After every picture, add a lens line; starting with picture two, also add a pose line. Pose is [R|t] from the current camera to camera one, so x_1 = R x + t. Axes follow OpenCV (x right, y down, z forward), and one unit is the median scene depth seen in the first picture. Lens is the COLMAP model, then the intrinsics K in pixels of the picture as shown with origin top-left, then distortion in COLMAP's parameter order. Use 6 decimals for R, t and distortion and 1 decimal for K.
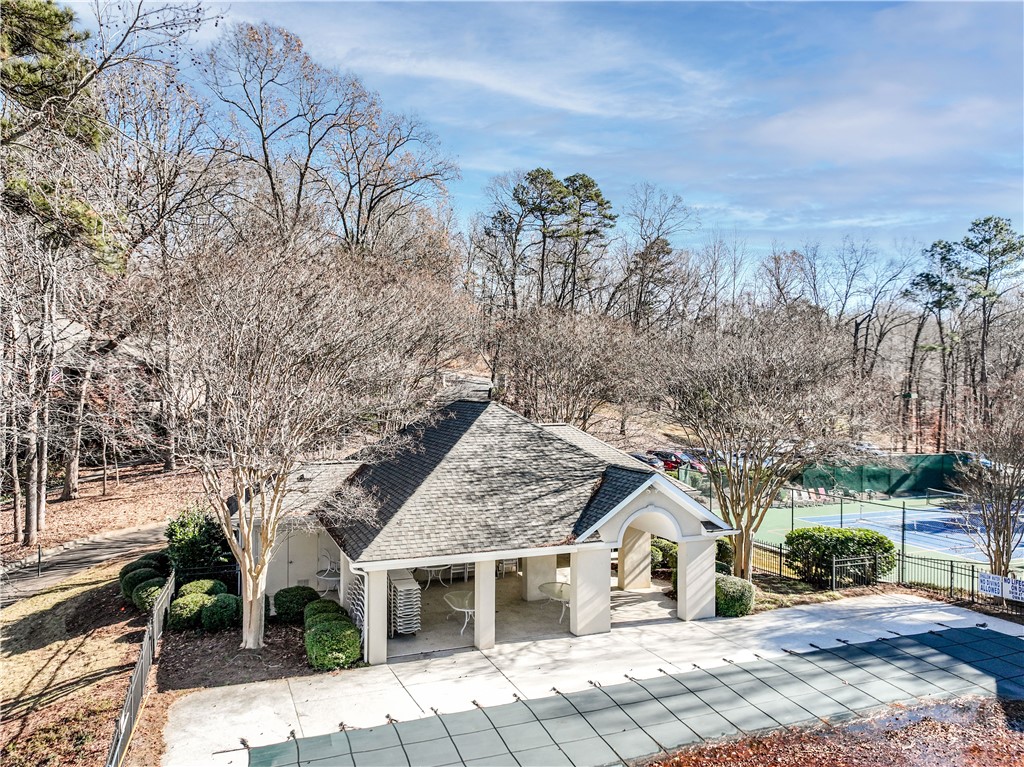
lens RADIAL K [[728.5, 0, 512.0], [0, 728.5, 383.5], [0, 0, 1]] dist [-0.015538, 0.025749]
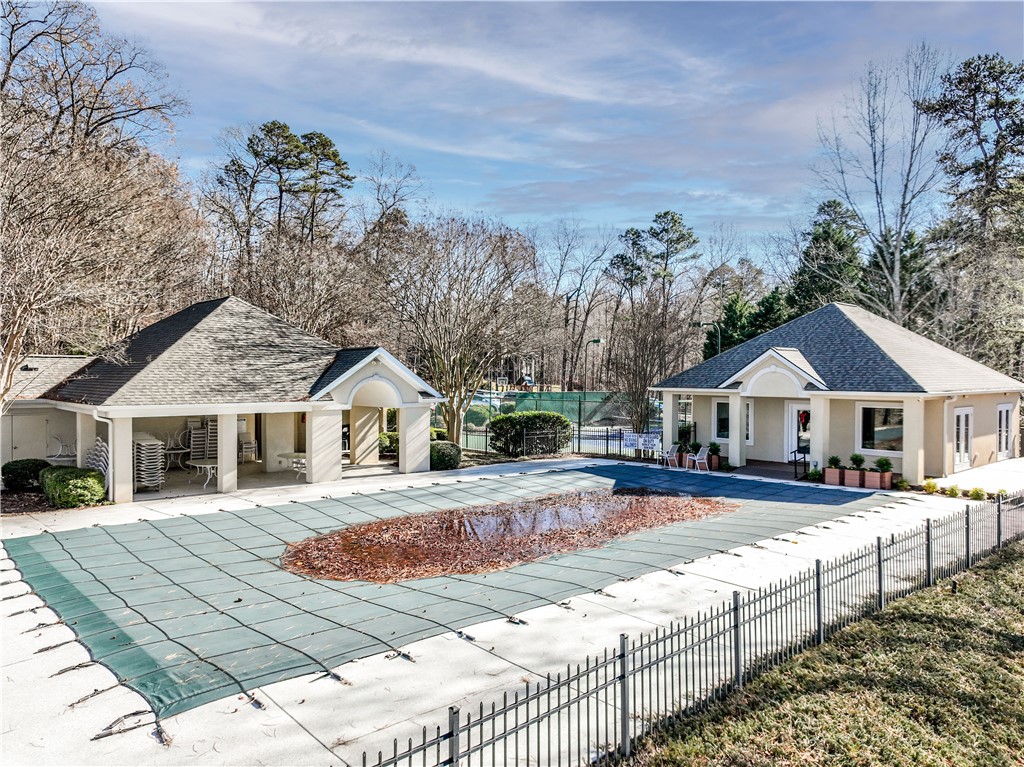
lens RADIAL K [[725.2, 0, 512.0], [0, 725.2, 383.5], [0, 0, 1]] dist [0.004572, 0.005684]
pose [[0.938558, -0.003941, 0.345098, -0.008655], [-0.001971, 0.999857, 0.016780, 0.130982], [-0.345115, -0.016430, 0.938417, -0.157890]]
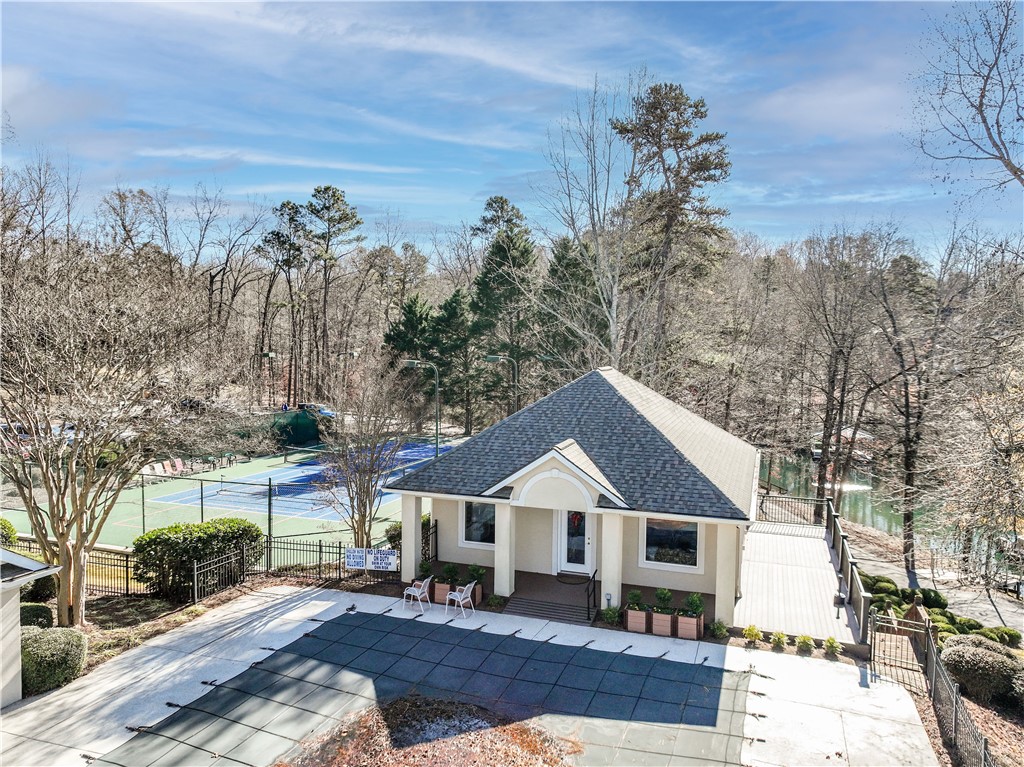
lens RADIAL K [[725.2, 0, 512.0], [0, 725.2, 383.5], [0, 0, 1]] dist [0.004572, 0.005684]
pose [[0.670823, -0.040742, 0.740497, 0.078487], [-0.009638, 0.997927, 0.063637, -0.018843], [-0.741555, -0.049826, 0.669040, 0.183716]]
